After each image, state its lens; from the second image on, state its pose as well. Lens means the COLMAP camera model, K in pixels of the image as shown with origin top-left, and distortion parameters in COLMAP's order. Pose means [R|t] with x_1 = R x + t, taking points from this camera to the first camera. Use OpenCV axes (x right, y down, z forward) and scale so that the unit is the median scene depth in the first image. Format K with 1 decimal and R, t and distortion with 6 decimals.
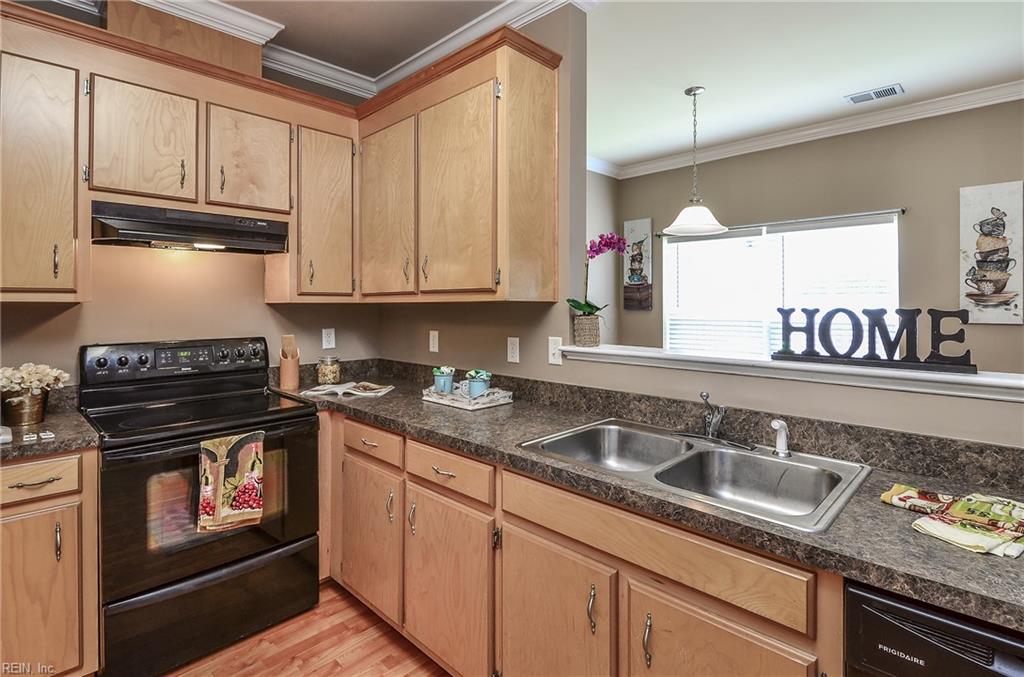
lens RADIAL K [[505.4, 0, 504.3], [0, 505.4, 305.1], [0, 0, 1]] dist [-0.002780, -0.002005]
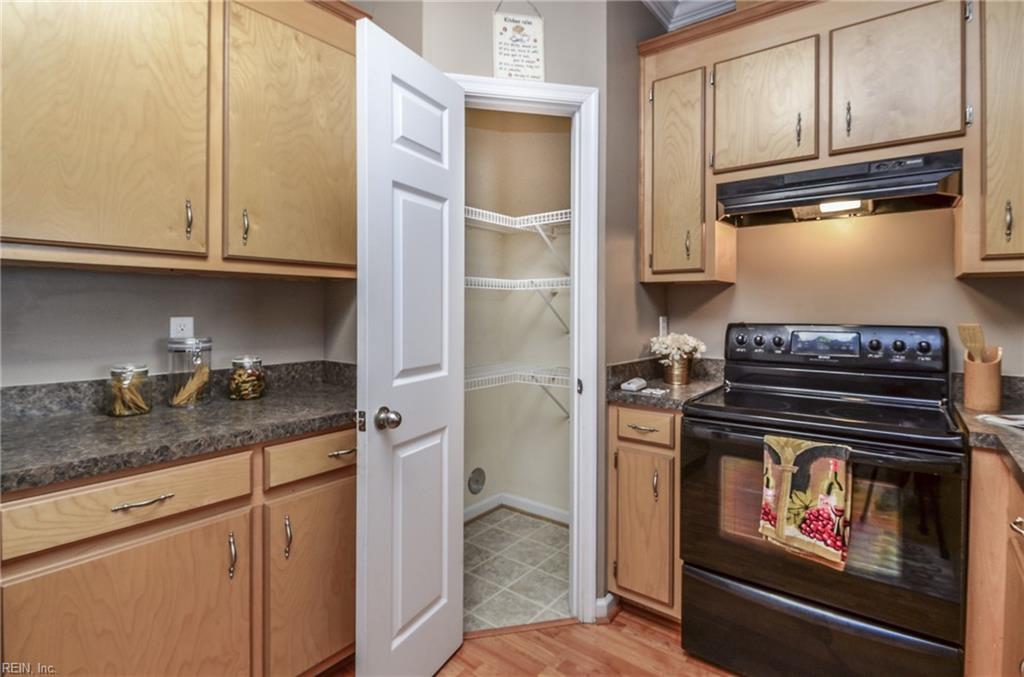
lens RADIAL K [[505.4, 0, 504.3], [0, 505.4, 305.1], [0, 0, 1]] dist [-0.002780, -0.002005]
pose [[0.101485, -0.002068, -0.994835, 0.175659], [-0.004870, 0.999985, -0.002576, 0.046940], [0.994825, 0.005106, 0.101474, 0.402724]]
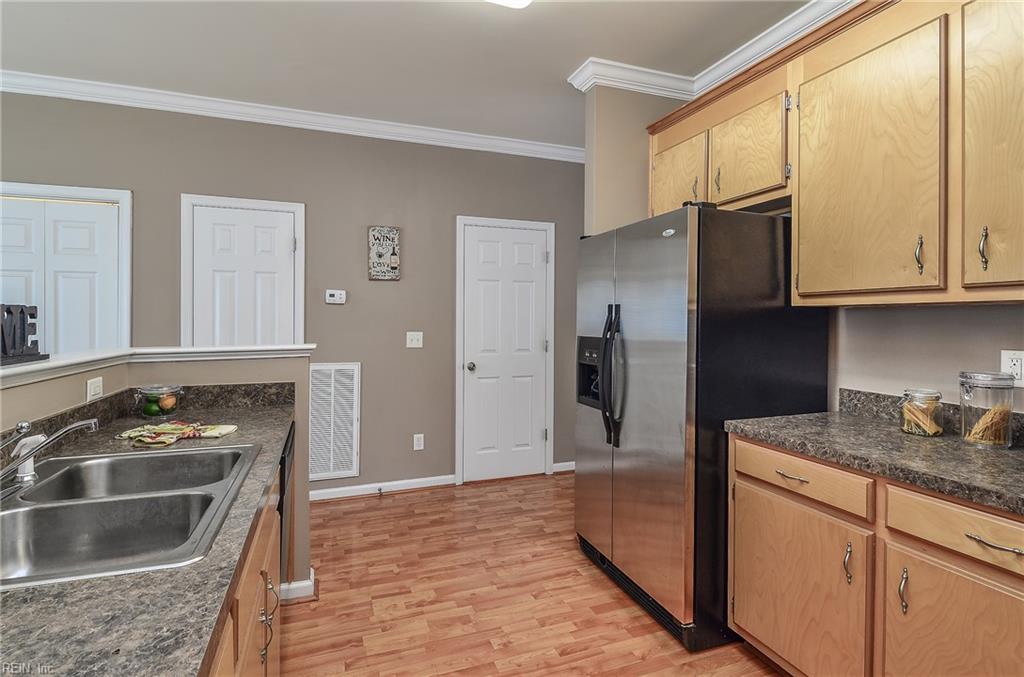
lens RADIAL K [[491.5, 0, 508.7], [0, 491.5, 320.0], [0, 0, 1]] dist [-0.003950, -0.000943]
pose [[-0.909054, -0.004025, 0.416660, -0.346638], [-0.003192, 0.999991, 0.002697, 0.019865], [-0.416667, 0.001121, -0.909059, 0.957434]]
